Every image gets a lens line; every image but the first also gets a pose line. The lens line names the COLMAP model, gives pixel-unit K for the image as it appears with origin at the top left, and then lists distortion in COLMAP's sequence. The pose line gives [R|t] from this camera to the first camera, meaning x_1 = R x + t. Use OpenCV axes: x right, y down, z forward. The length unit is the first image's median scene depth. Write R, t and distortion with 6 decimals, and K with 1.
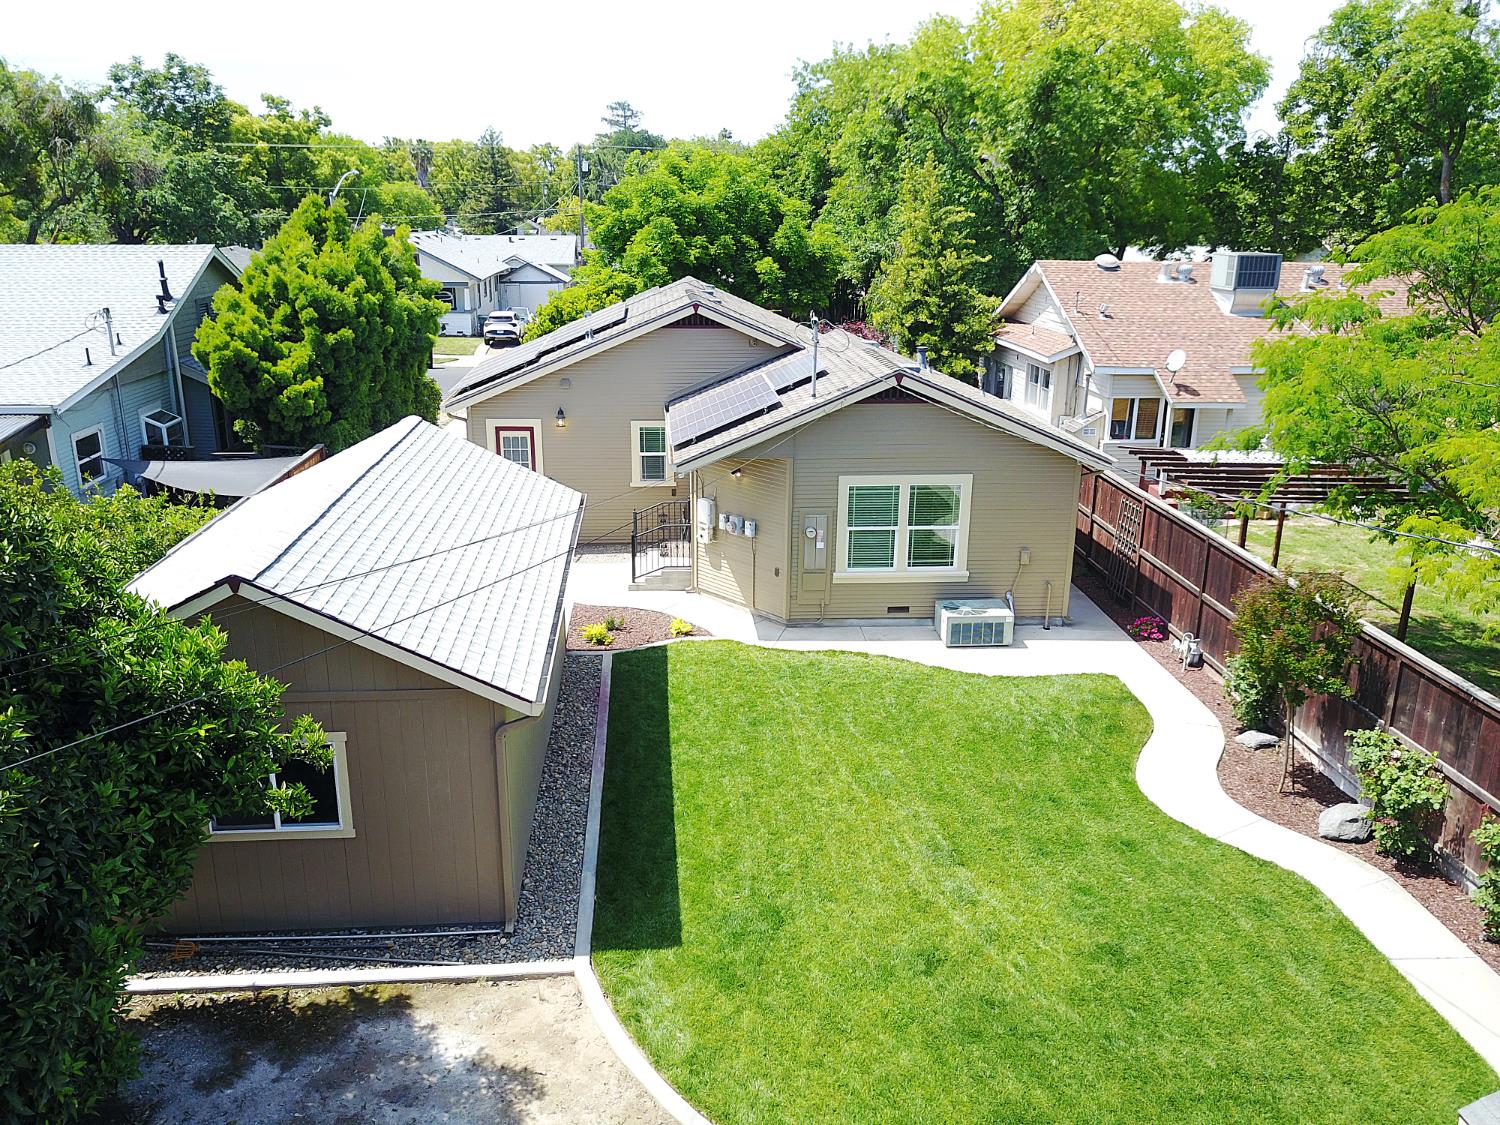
lens RADIAL K [[1155.4, 0, 724.6], [0, 1155.4, 553.7], [0, 0, 1]] dist [-0.035218, -0.002867]
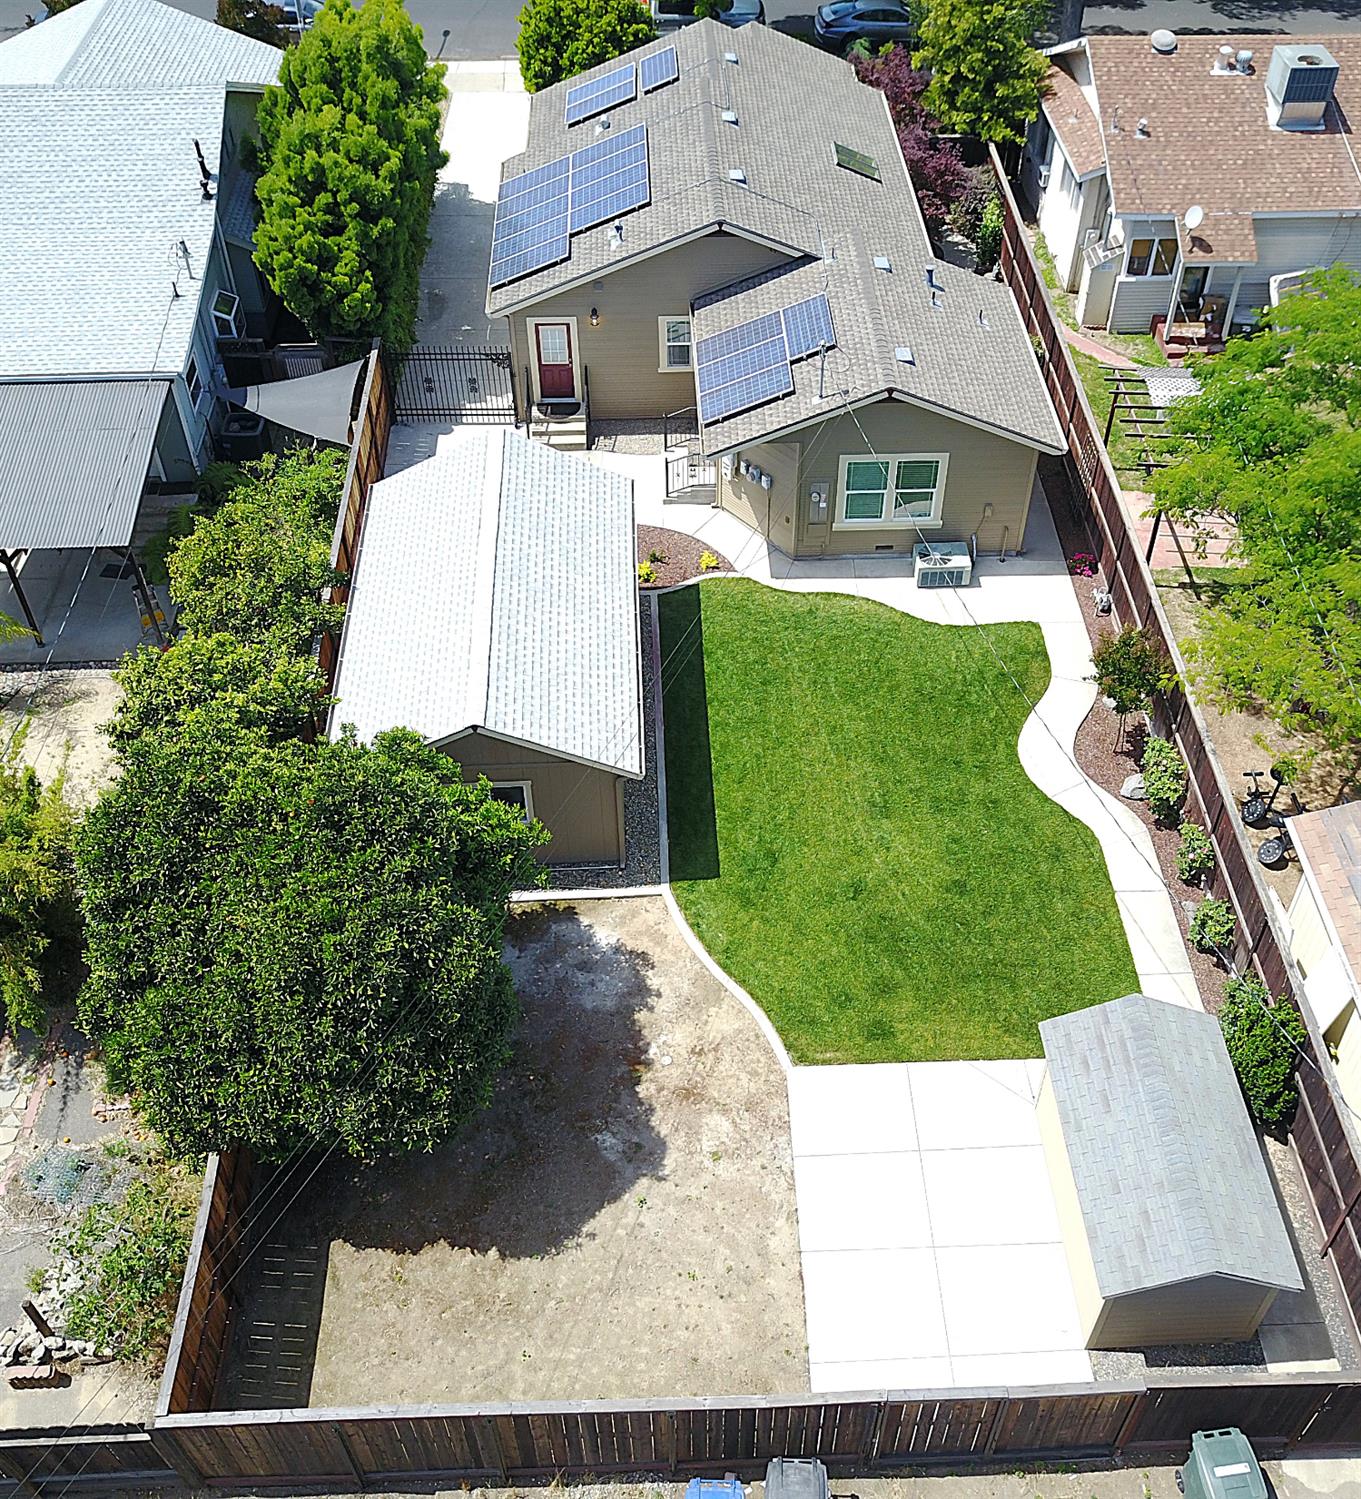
lens RADIAL K [[1639.2, 0, 679.6], [0, 1639.2, 750.9], [0, 0, 1]] dist [-0.091882, 0.000000]
pose [[0.999569, 0.014015, -0.025805, -0.028960], [0.000513, 0.870293, 0.492534, -0.861682], [0.029361, -0.492335, 0.869911, -0.892281]]
